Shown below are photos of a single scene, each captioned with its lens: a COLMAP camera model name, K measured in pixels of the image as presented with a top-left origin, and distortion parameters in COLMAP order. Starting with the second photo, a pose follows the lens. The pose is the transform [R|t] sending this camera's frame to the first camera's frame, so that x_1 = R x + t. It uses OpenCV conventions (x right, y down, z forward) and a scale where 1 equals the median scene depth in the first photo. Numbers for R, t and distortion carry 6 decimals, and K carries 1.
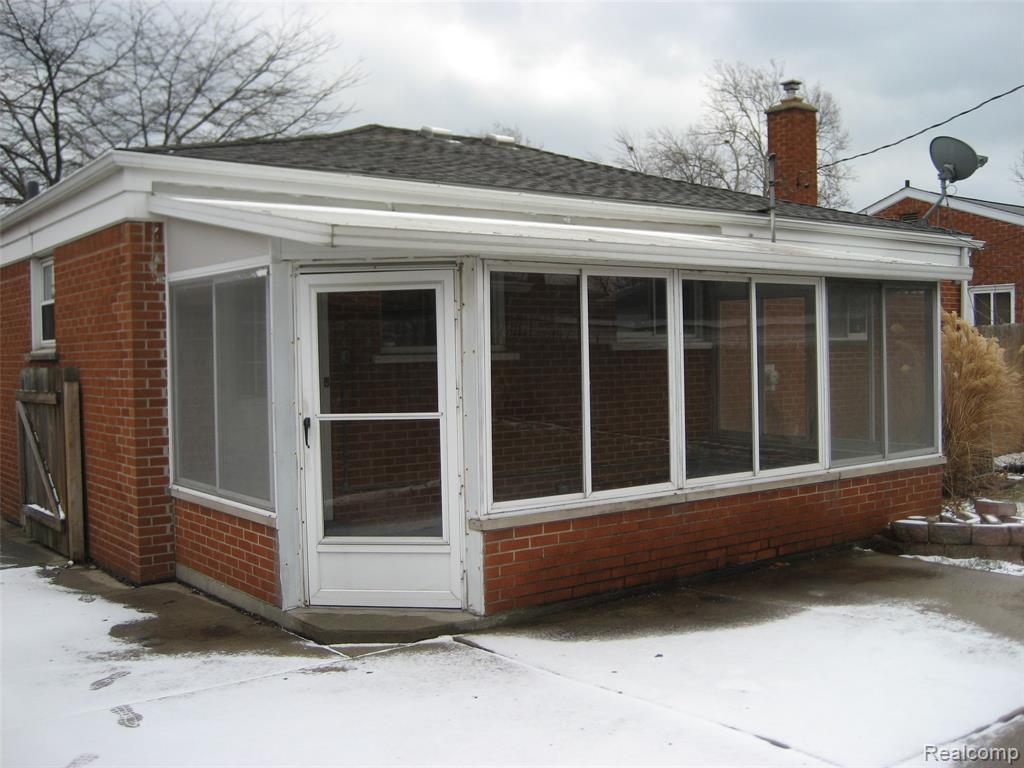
lens RADIAL K [[1046.6, 0, 512.0], [0, 1046.6, 386.6], [0, 0, 1]] dist [-0.072480, 0.000000]
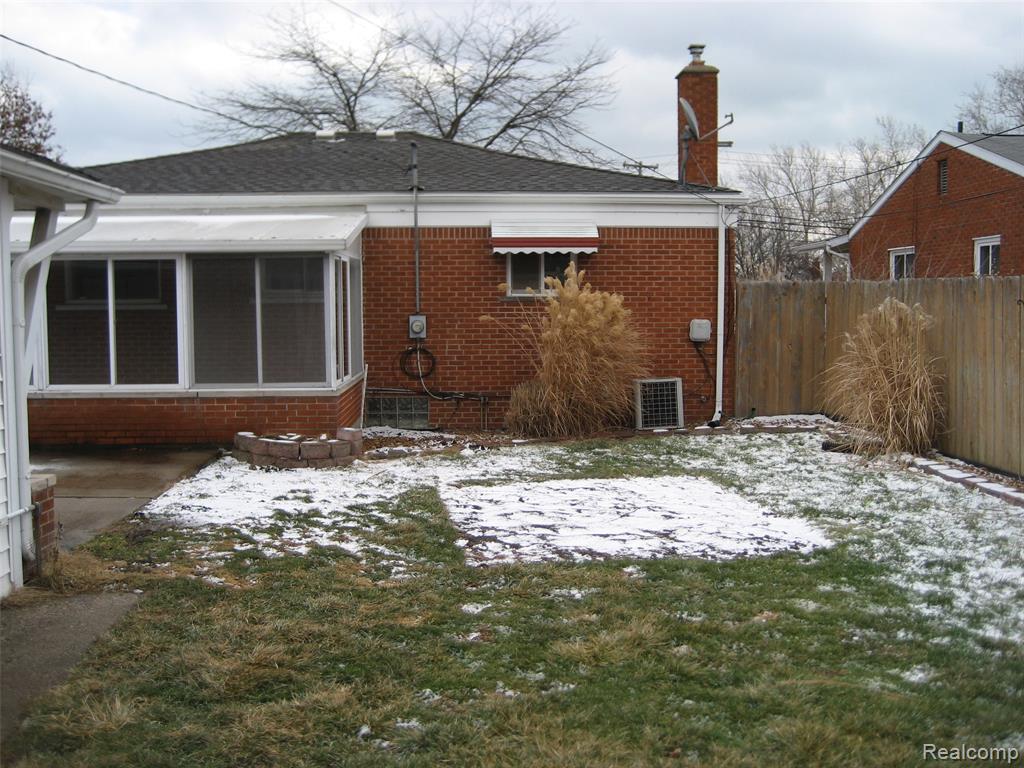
lens RADIAL K [[1046.6, 0, 514.2], [0, 1046.6, 380.2], [0, 0, 1]] dist [-0.072480, 0.000000]
pose [[0.834393, 0.053302, -0.548587, 1.380011], [-0.030004, 0.998230, 0.051354, -0.018069], [0.550353, -0.026390, 0.834515, 0.056912]]
